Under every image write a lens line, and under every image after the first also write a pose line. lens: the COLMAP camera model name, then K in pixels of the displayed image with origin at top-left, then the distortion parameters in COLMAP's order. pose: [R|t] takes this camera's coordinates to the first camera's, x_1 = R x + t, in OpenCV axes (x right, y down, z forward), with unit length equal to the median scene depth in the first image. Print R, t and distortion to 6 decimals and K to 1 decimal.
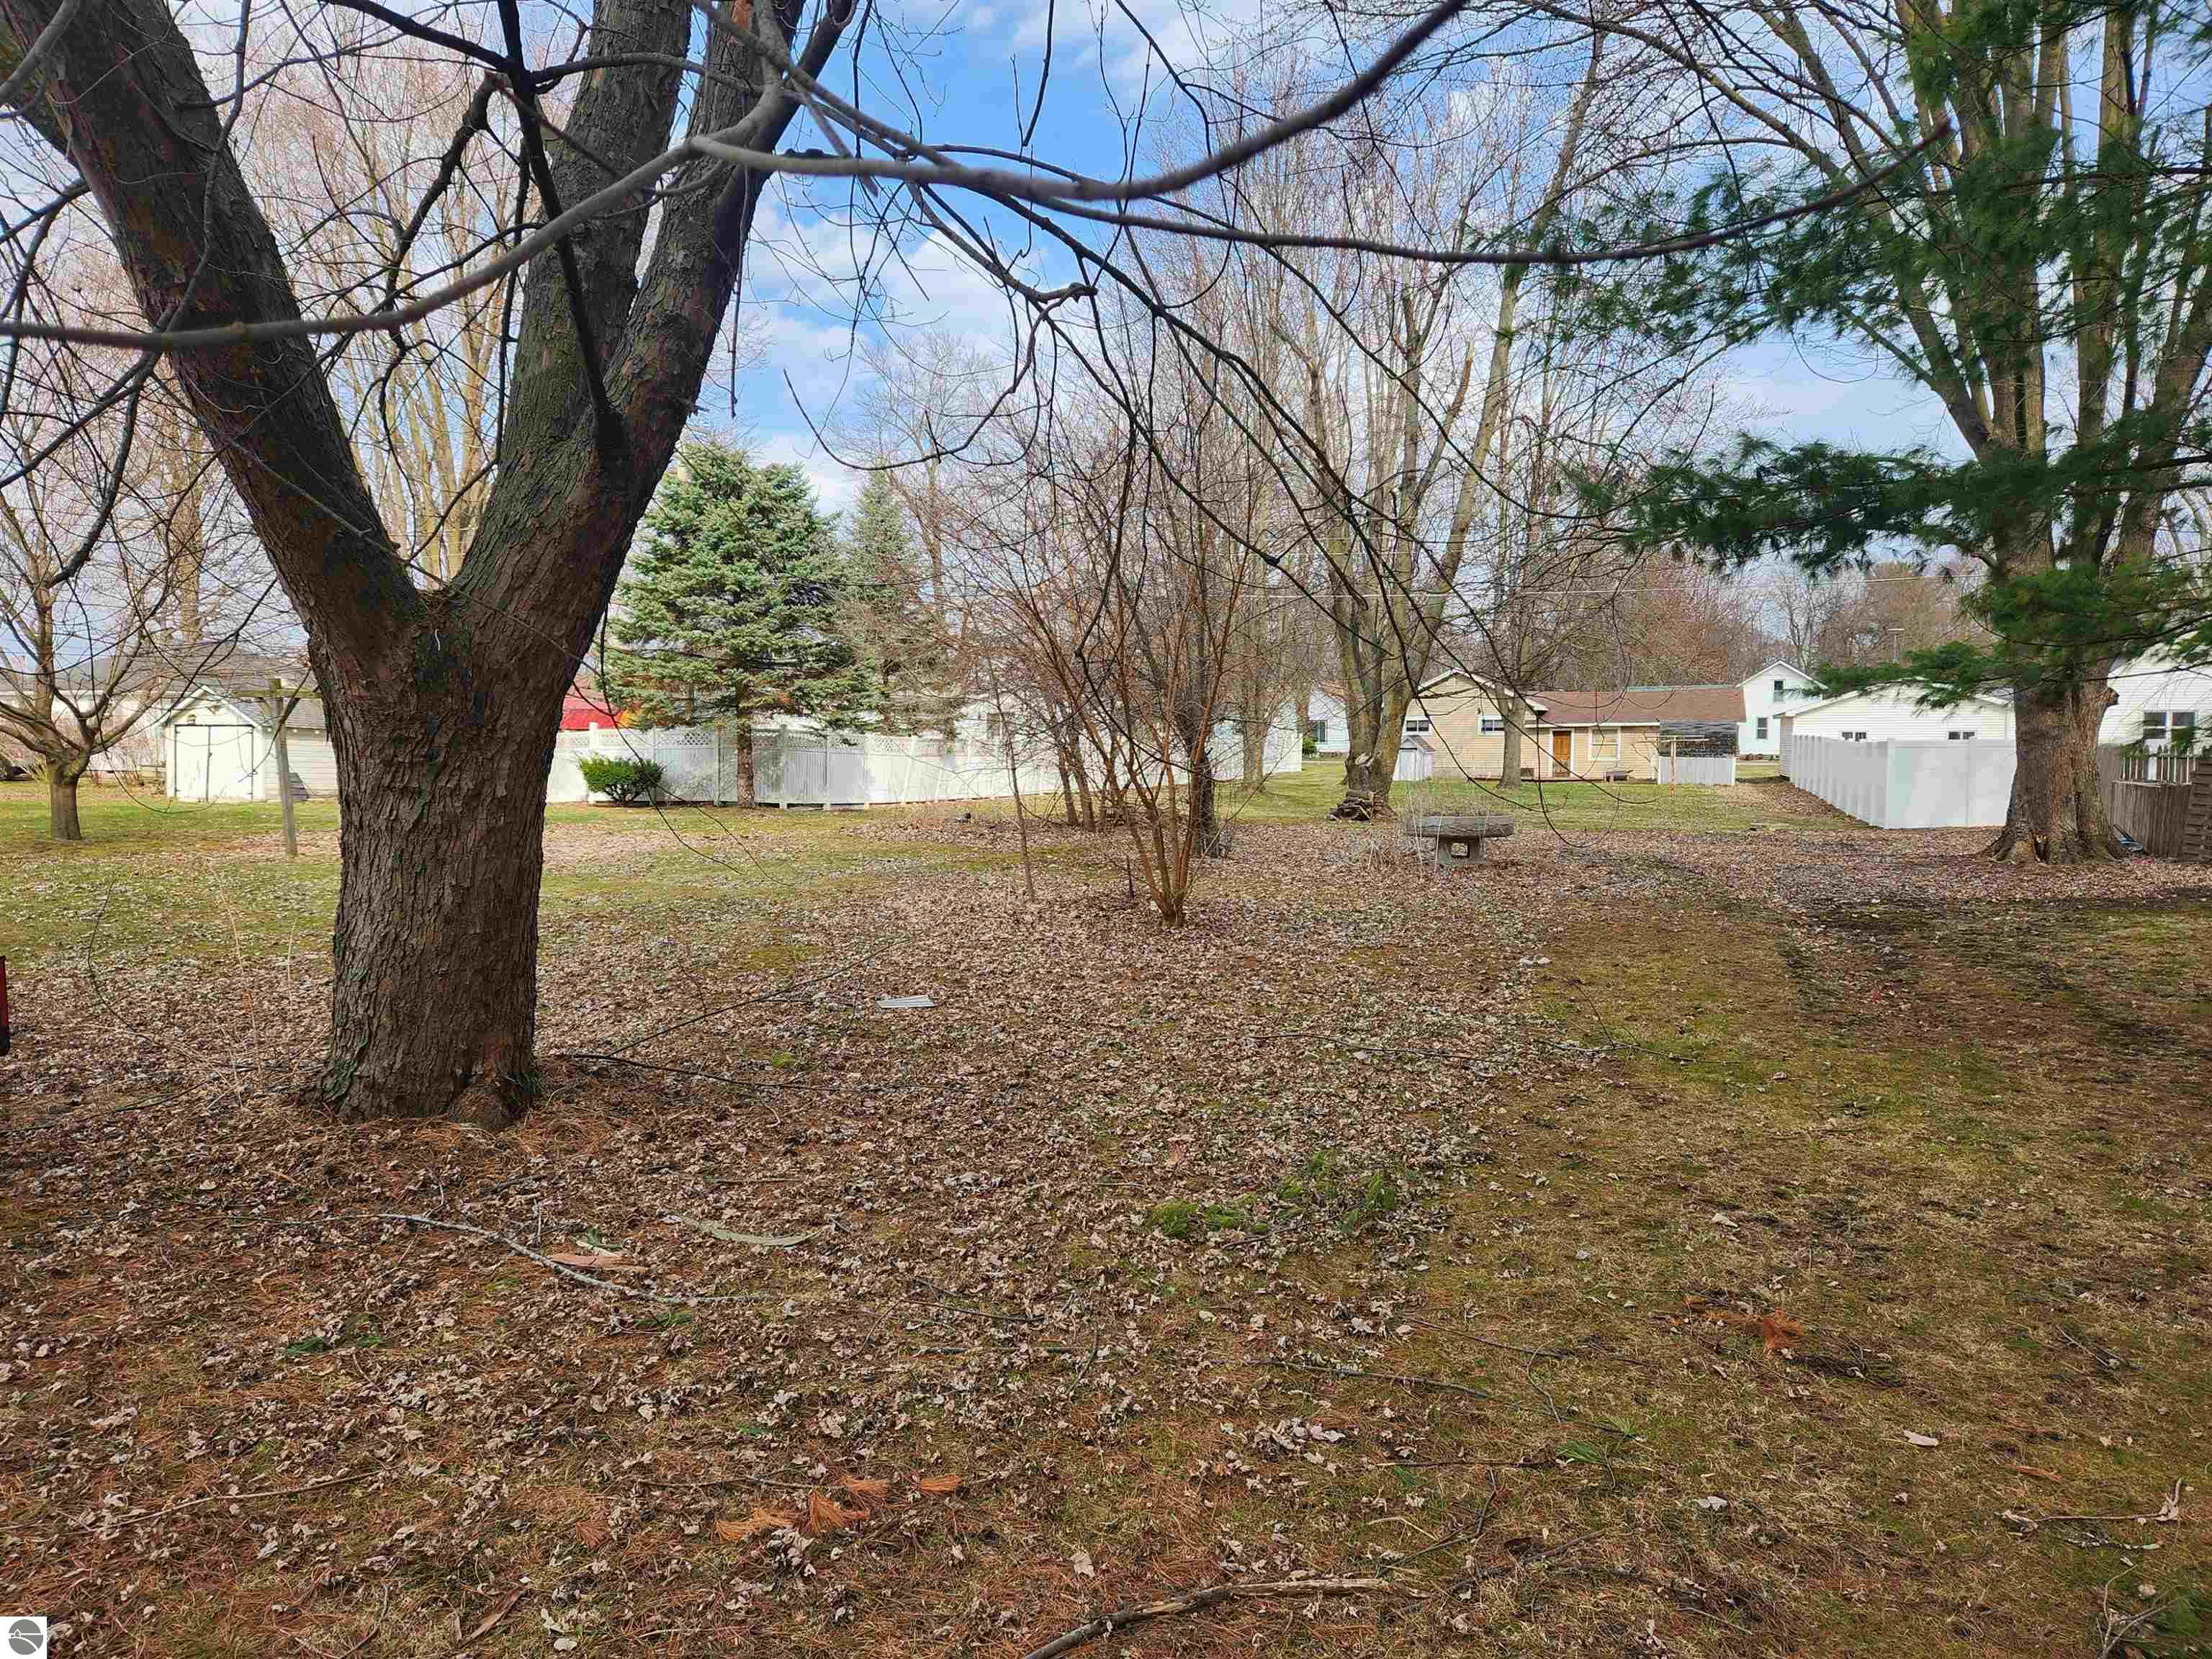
lens RADIAL K [[1471.1, 0, 1106.0], [0, 1471.1, 829.5], [0, 0, 1]] dist [0.051609, -0.001567]
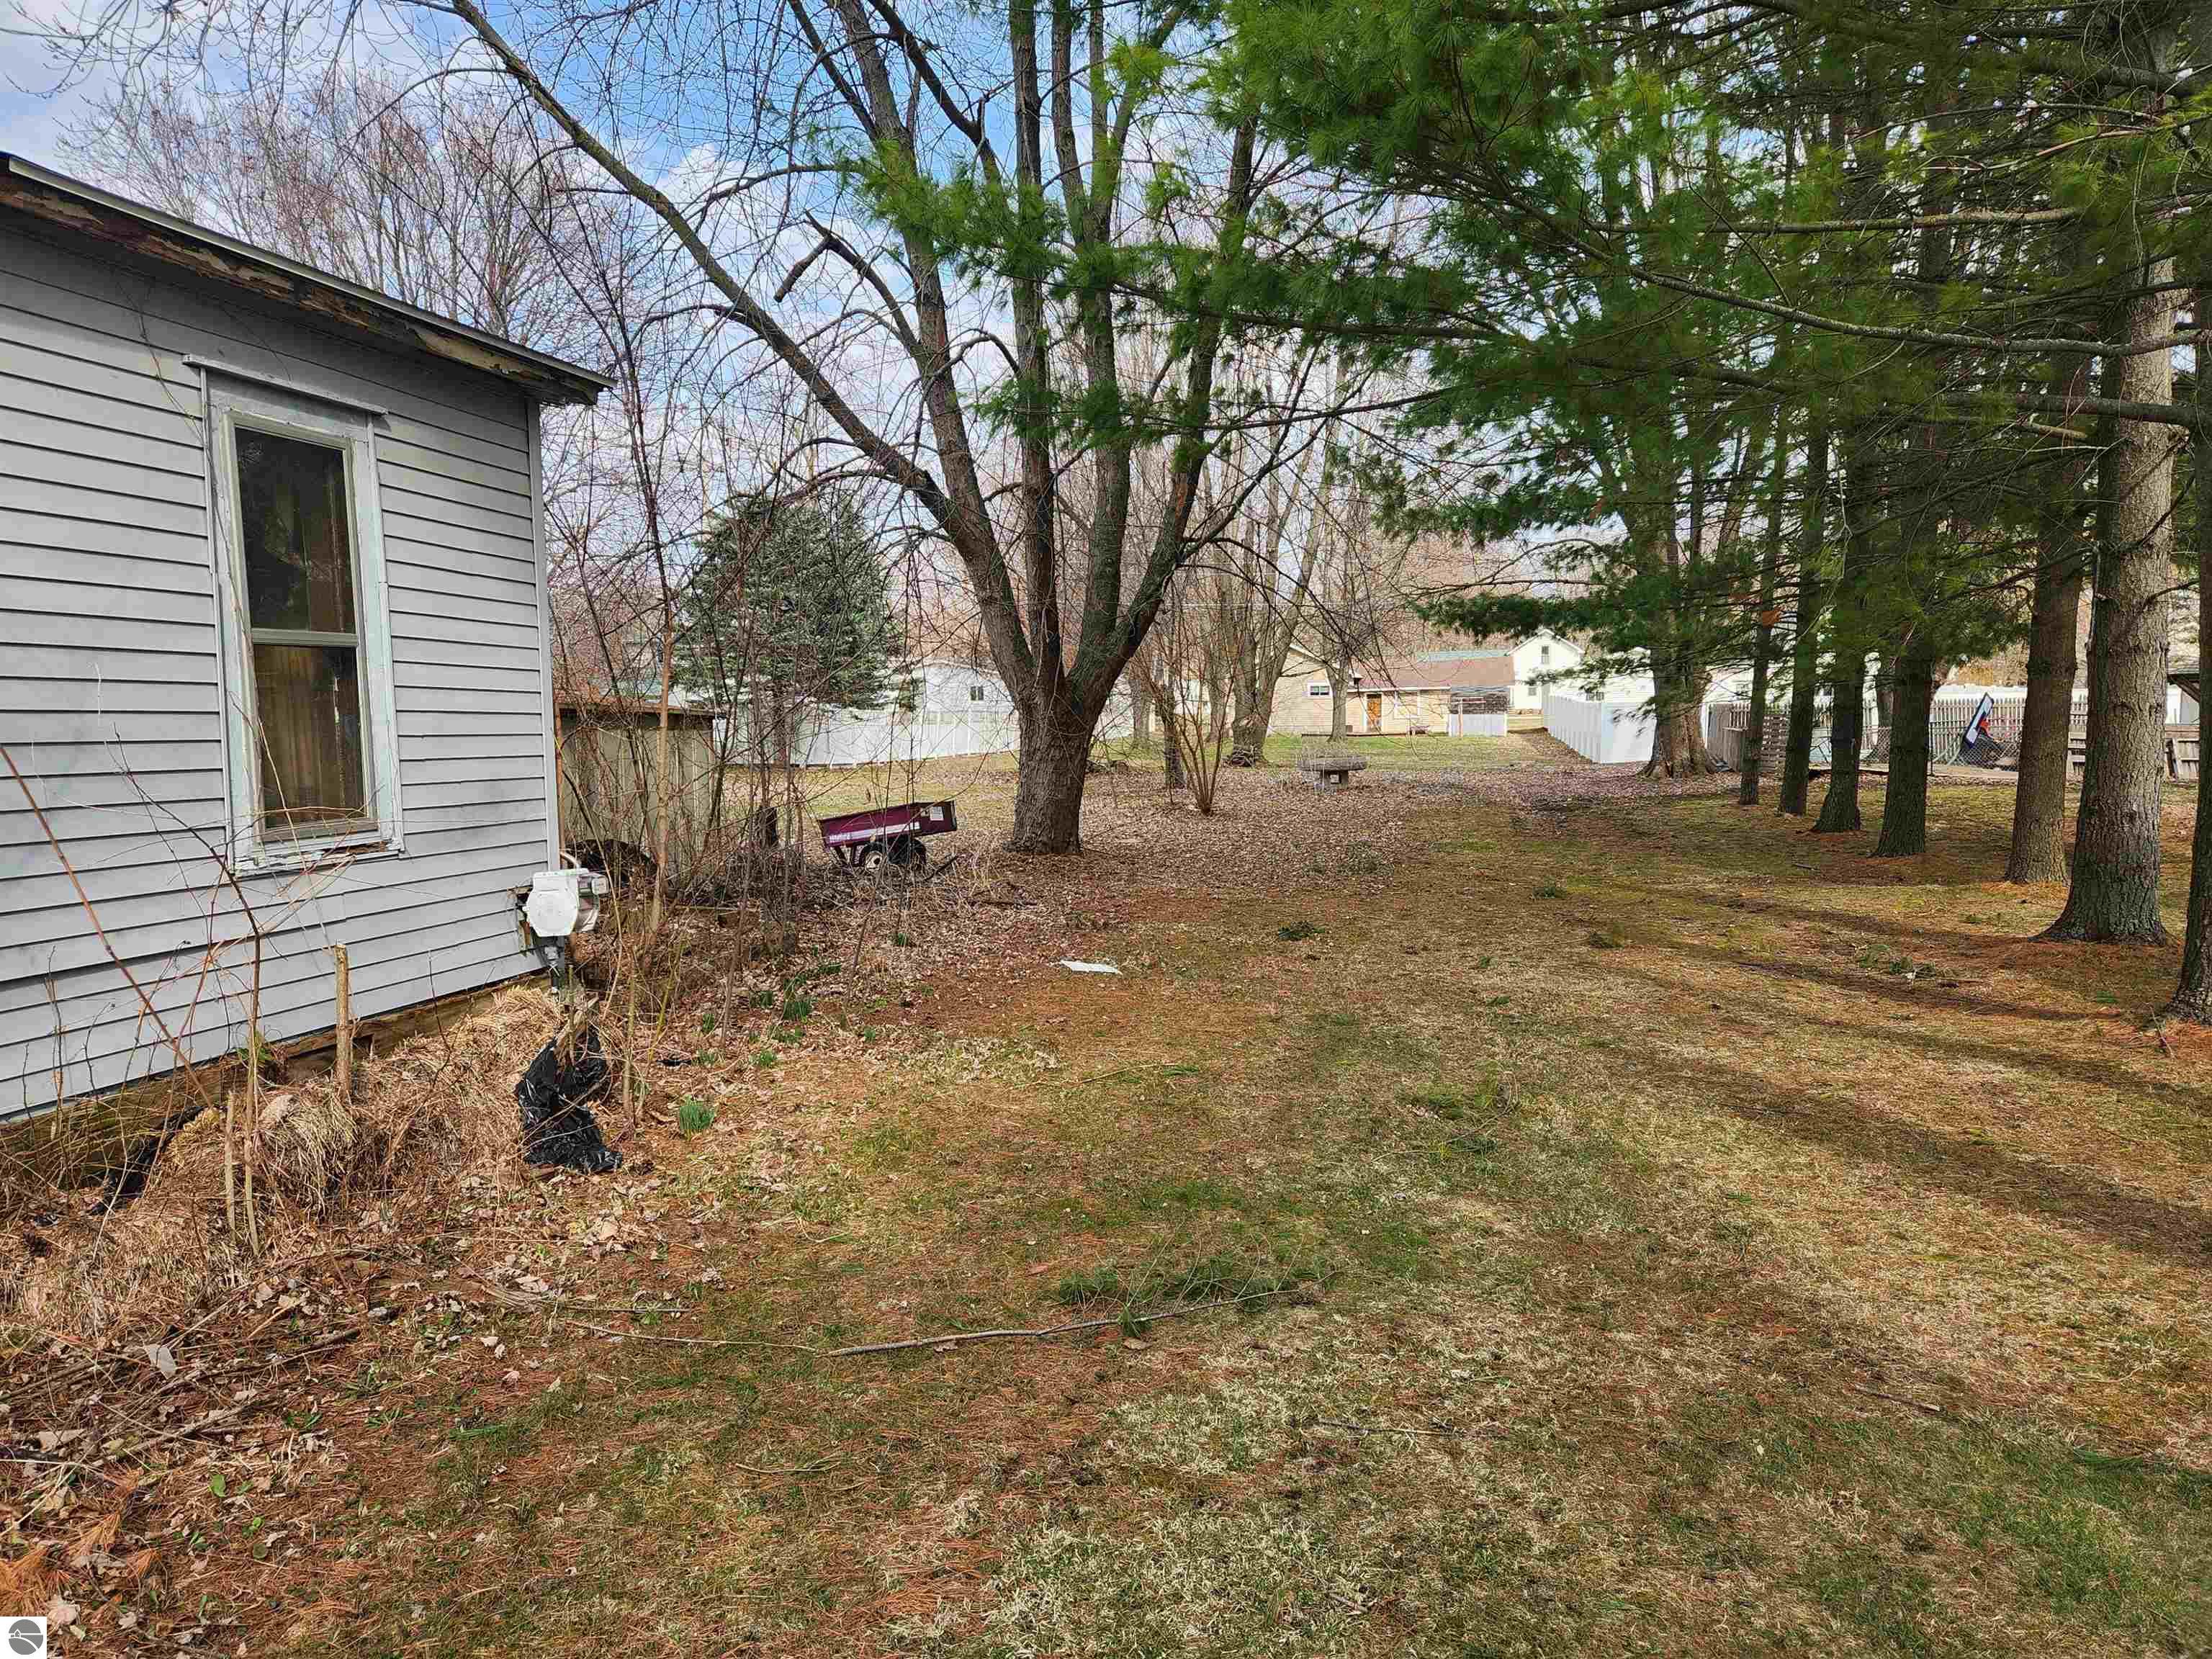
lens RADIAL K [[1471.1, 0, 1106.0], [0, 1471.1, 829.5], [0, 0, 1]] dist [0.051609, -0.001567]
pose [[0.991491, -0.029160, 0.126865, -0.105835], [0.025820, 0.999277, 0.027898, 0.008674], [-0.127587, -0.024385, 0.991528, -0.281462]]
